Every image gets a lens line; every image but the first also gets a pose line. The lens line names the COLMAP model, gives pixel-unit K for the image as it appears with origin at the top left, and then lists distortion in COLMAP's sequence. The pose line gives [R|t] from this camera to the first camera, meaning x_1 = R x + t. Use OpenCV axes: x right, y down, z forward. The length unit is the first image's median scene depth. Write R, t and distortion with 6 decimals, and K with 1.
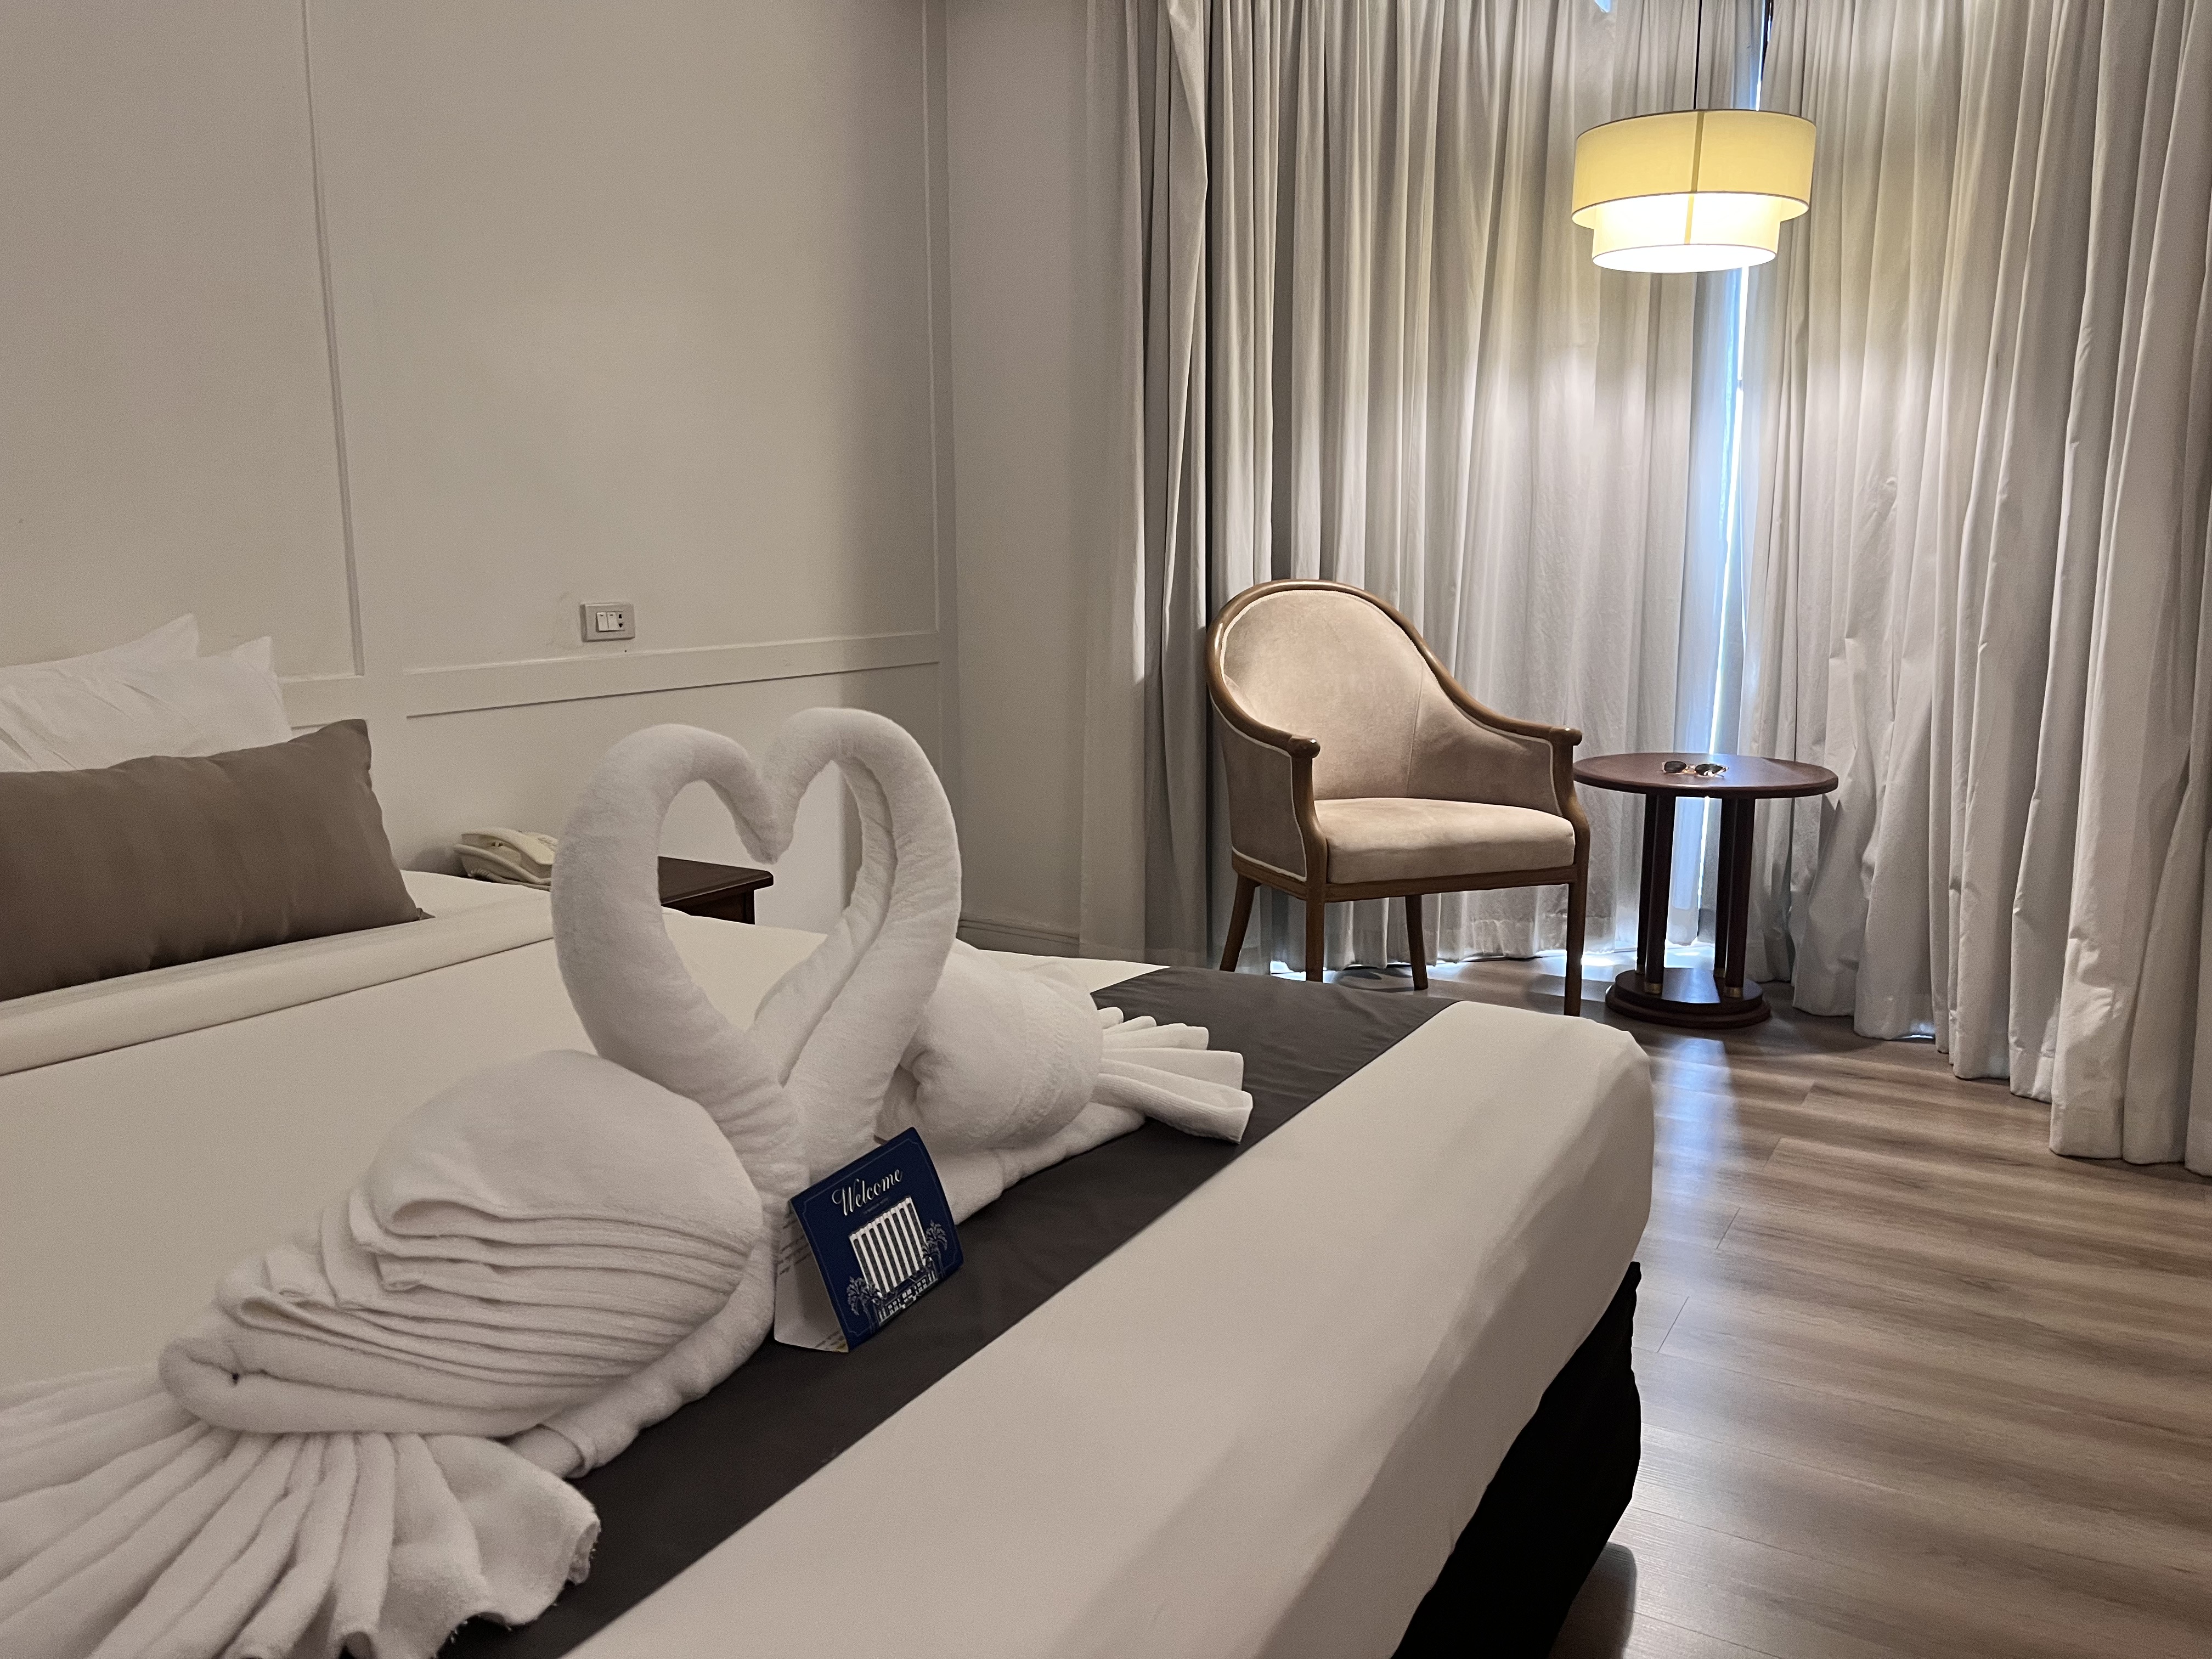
lens RADIAL K [[1672.3, 0, 1106.0], [0, 1672.3, 829.5], [0, 0, 1]] dist [0.064604, -0.095126]
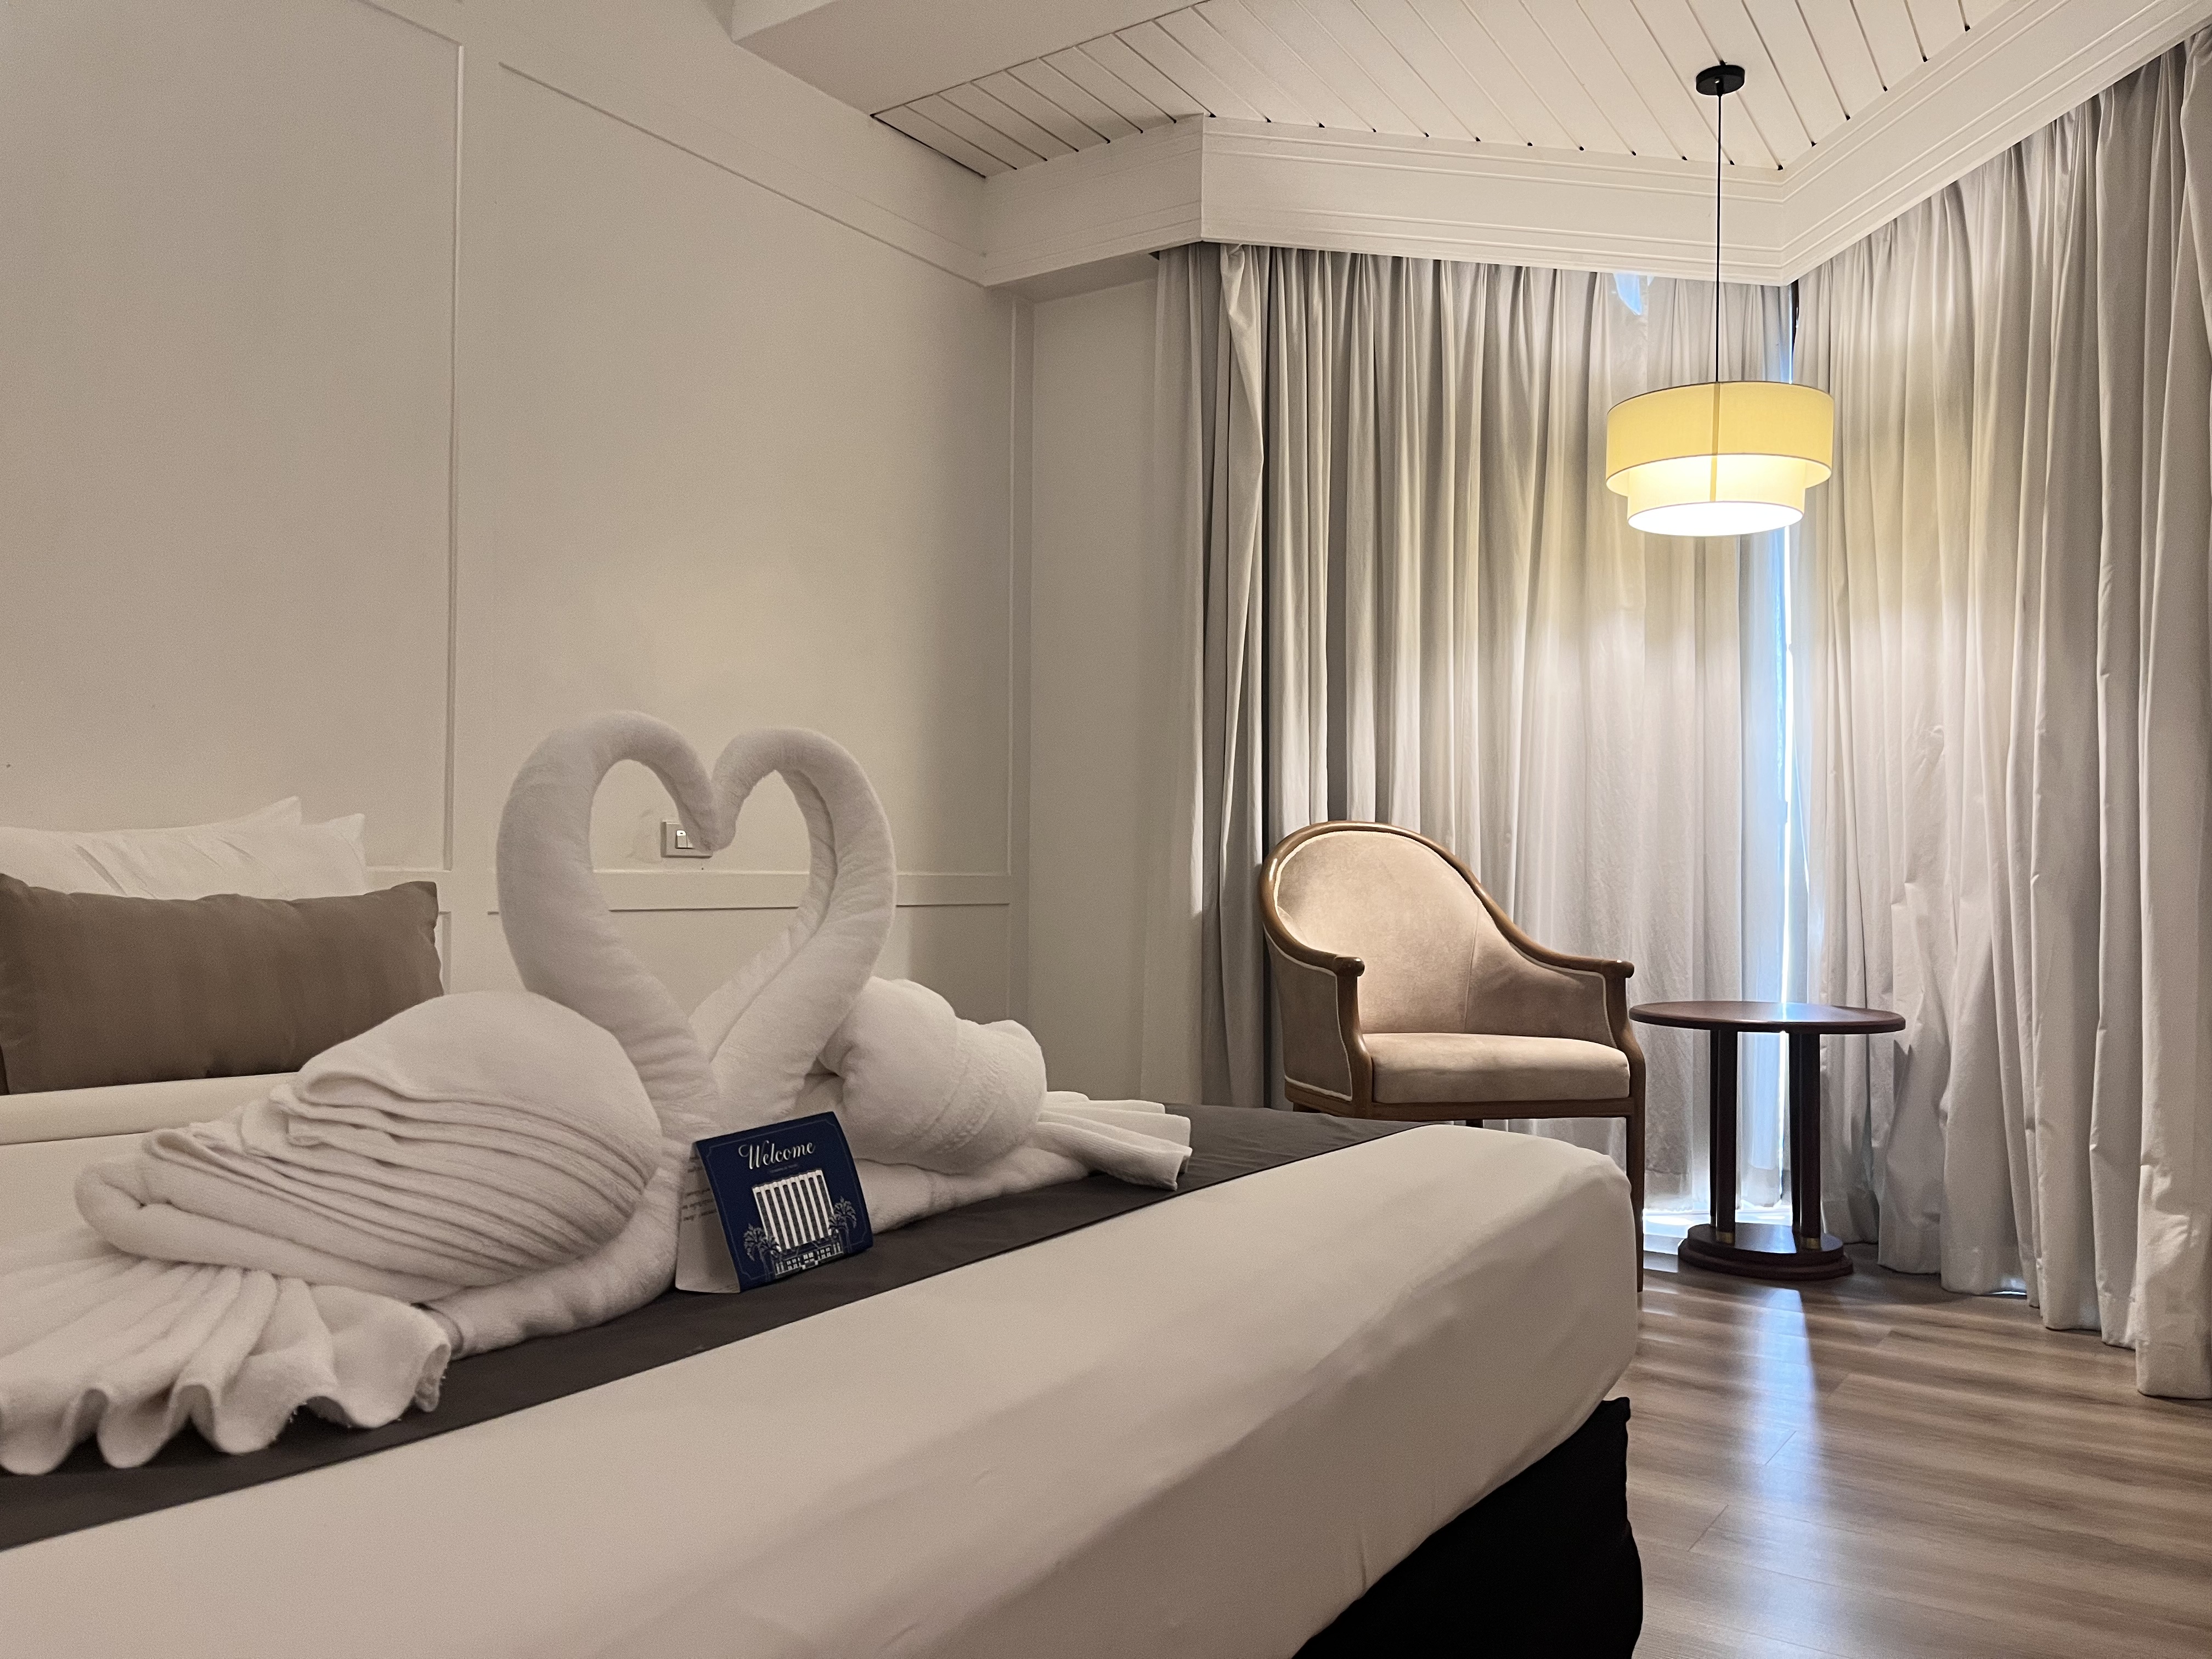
lens RADIAL K [[1670.0, 0, 1111.4], [0, 1670.0, 833.1], [0, 0, 1]] dist [0.069418, -0.106886]
pose [[0.997352, 0.008650, -0.072208, 0.047362], [-0.022668, 0.980412, -0.195648, 0.073473], [0.069102, 0.196766, 0.978012, -0.017998]]
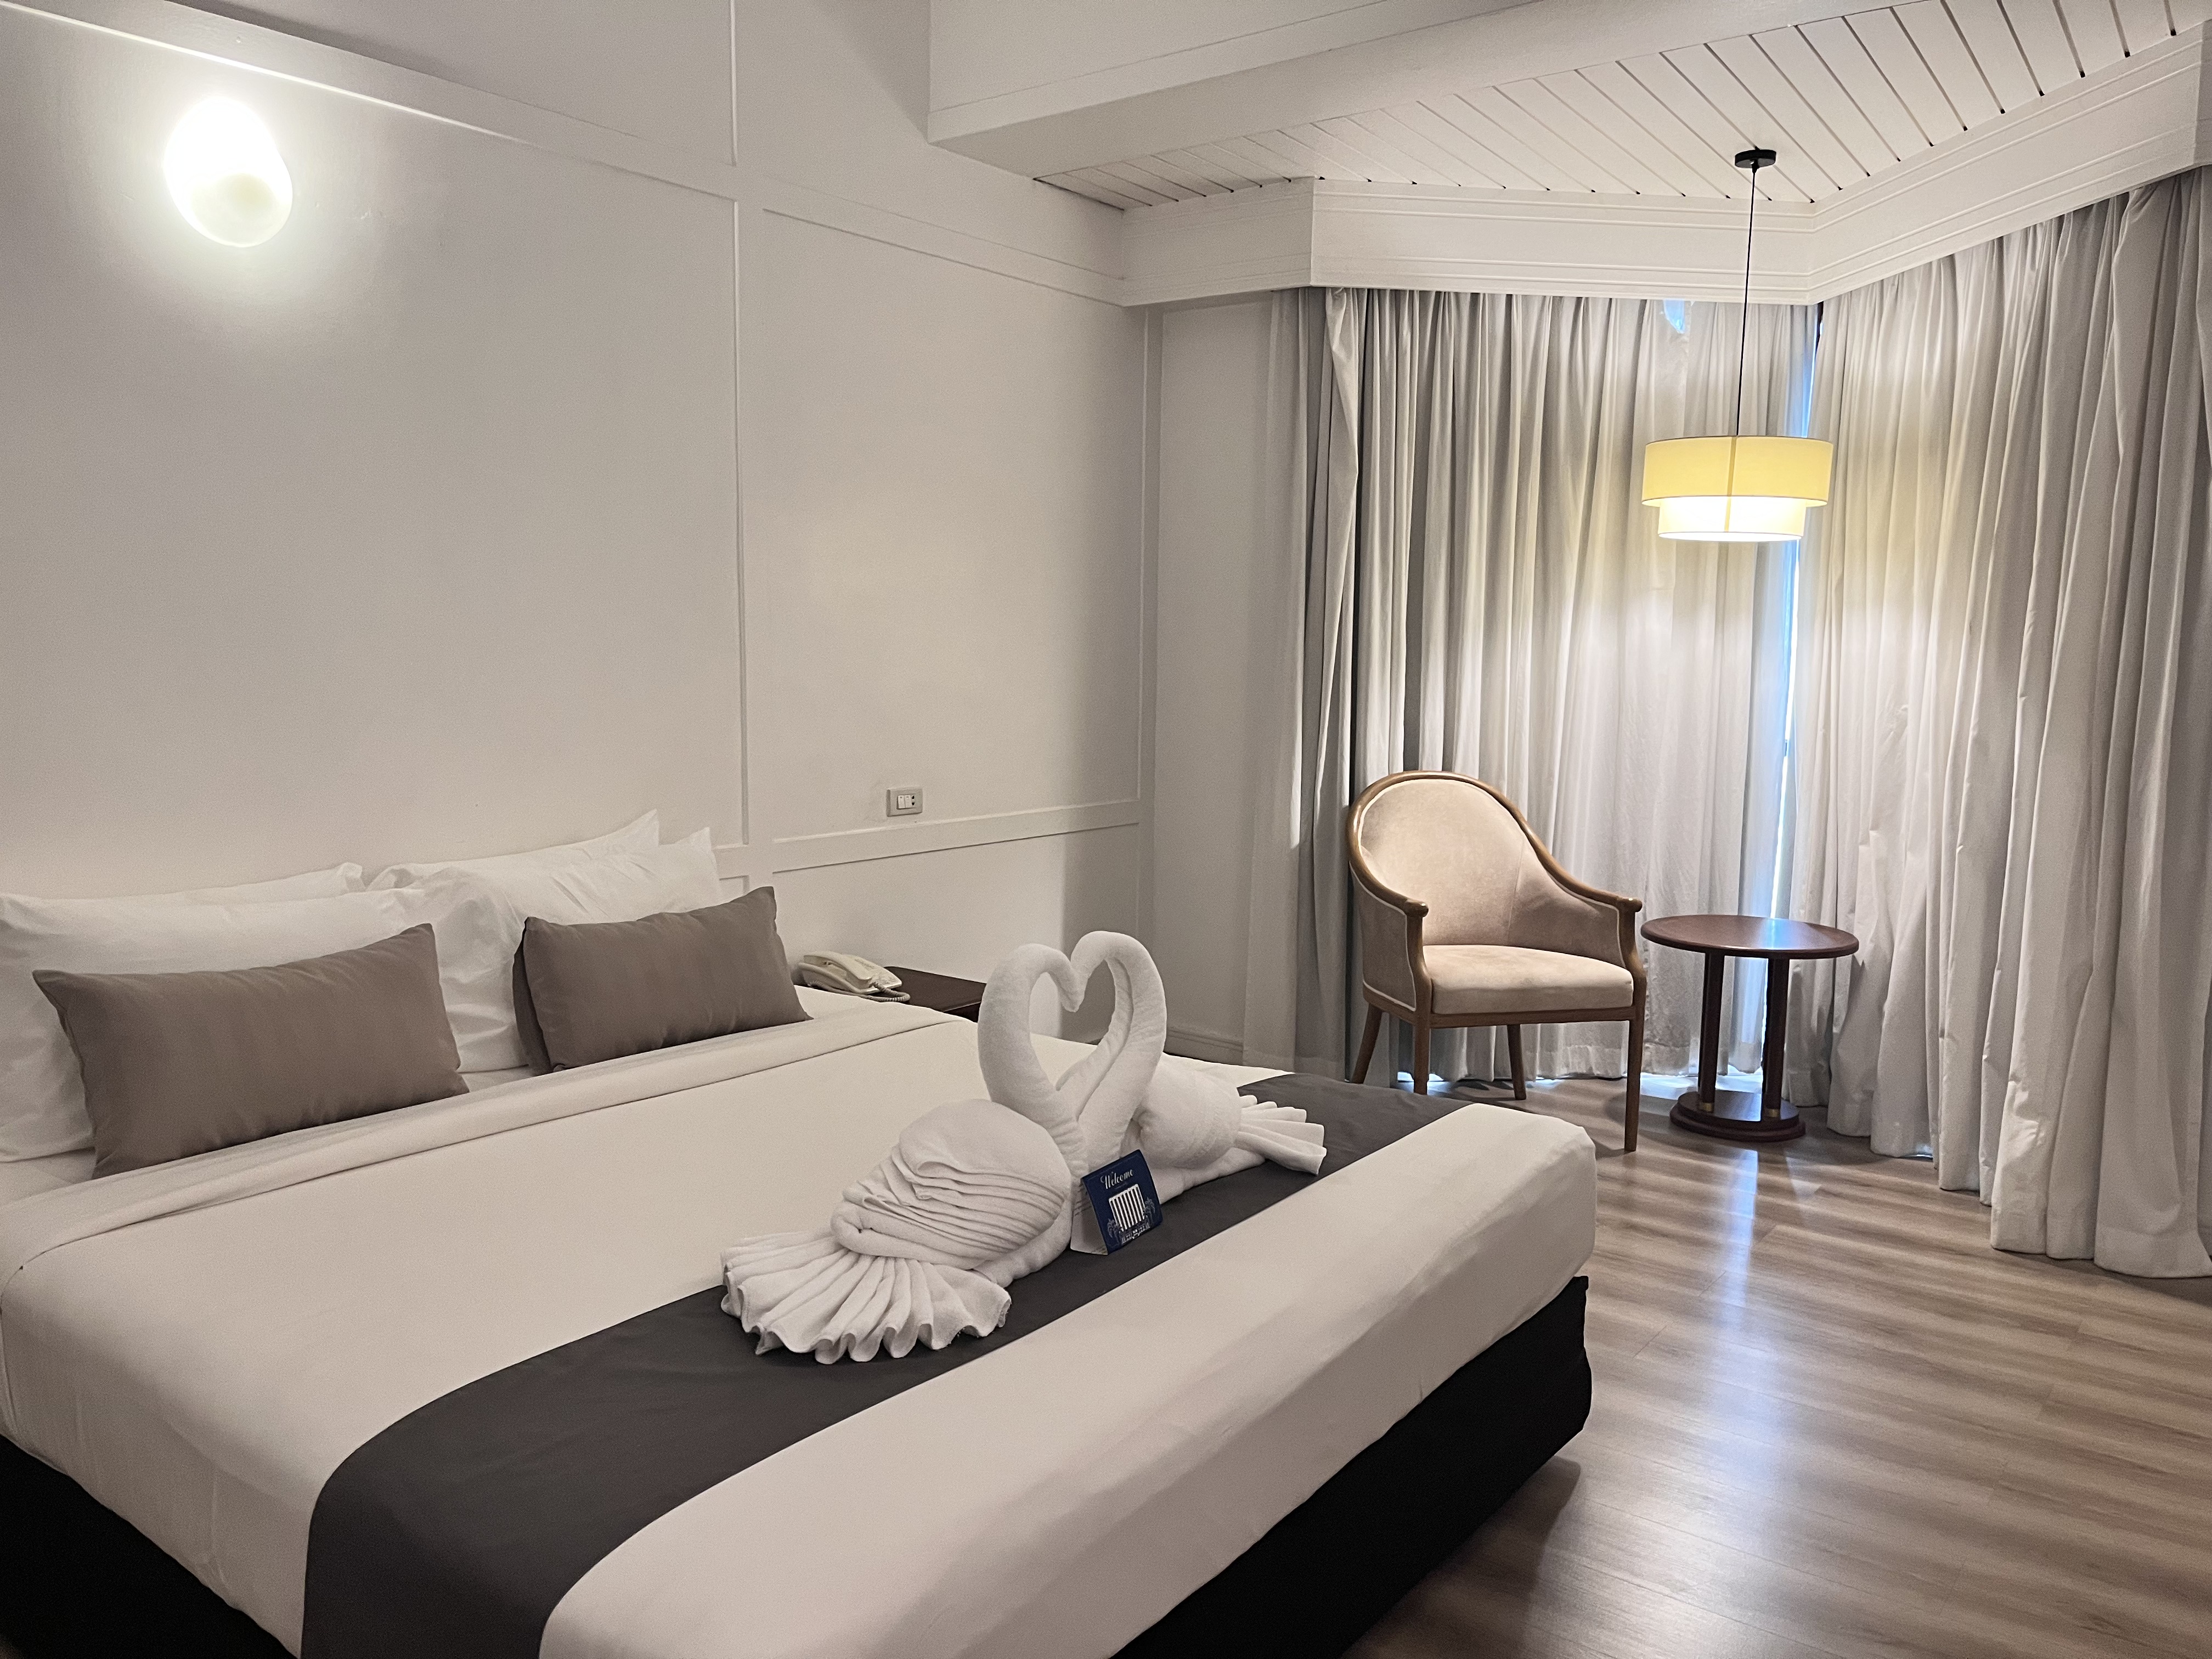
lens RADIAL K [[1672.3, 0, 1106.0], [0, 1672.3, 829.5], [0, 0, 1]] dist [0.064604, -0.095126]
pose [[0.993635, 0.027185, -0.109316, 0.017464], [-0.033463, 0.997869, -0.056015, -0.029355], [0.107561, 0.059317, 0.992427, -0.338334]]
